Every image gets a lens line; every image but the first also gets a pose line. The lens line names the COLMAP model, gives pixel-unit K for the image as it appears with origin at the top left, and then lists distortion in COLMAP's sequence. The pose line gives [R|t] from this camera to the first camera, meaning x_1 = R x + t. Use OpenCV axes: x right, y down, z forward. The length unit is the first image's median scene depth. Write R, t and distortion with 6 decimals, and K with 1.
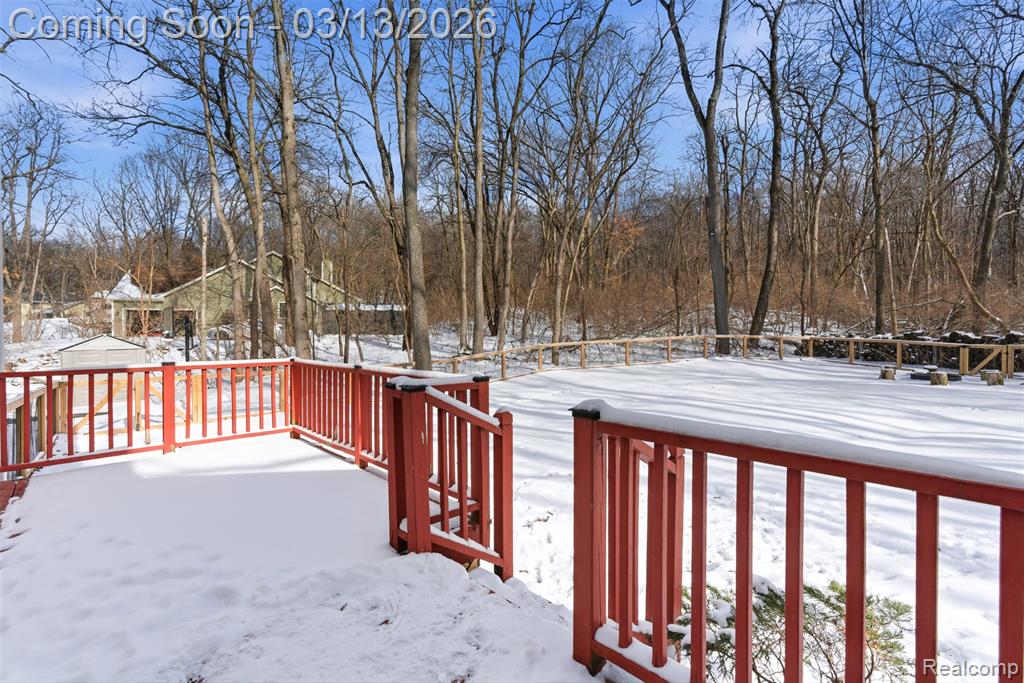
lens RADIAL K [[456.5, 0, 512.0], [0, 456.5, 341.5], [0, 0, 1]] dist [-0.004086, 0.000528]
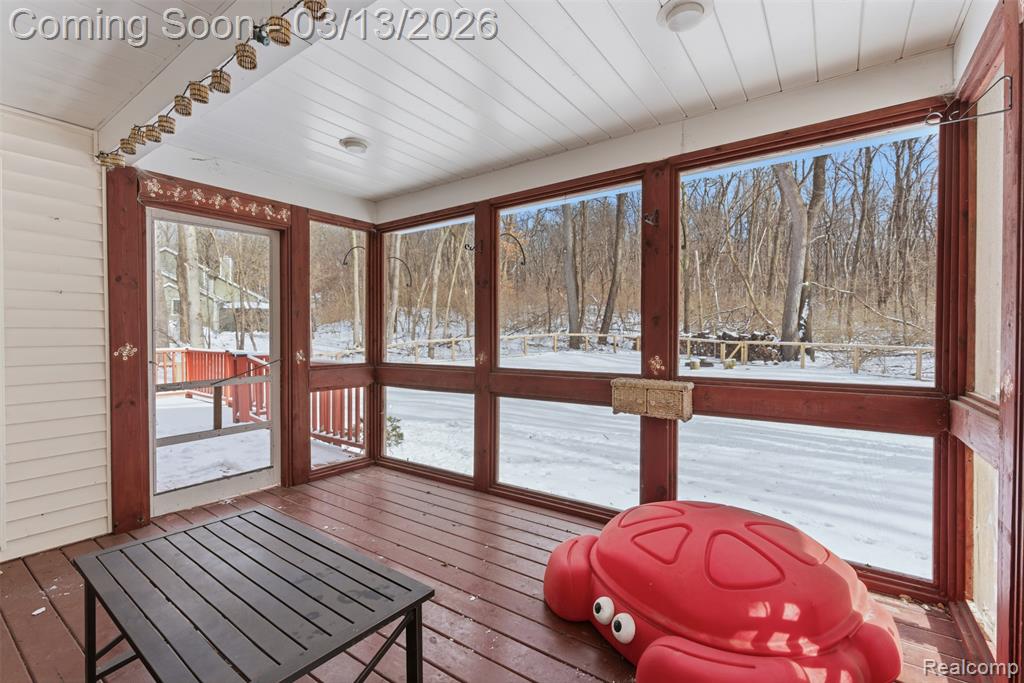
lens RADIAL K [[456.5, 0, 512.0], [0, 456.5, 341.5], [0, 0, 1]] dist [-0.004086, 0.000528]
pose [[0.985621, 0.000504, 0.168968, 0.097899], [-0.001472, 0.999983, 0.005604, 0.001152], [-0.168962, -0.005772, 0.985606, -0.202006]]
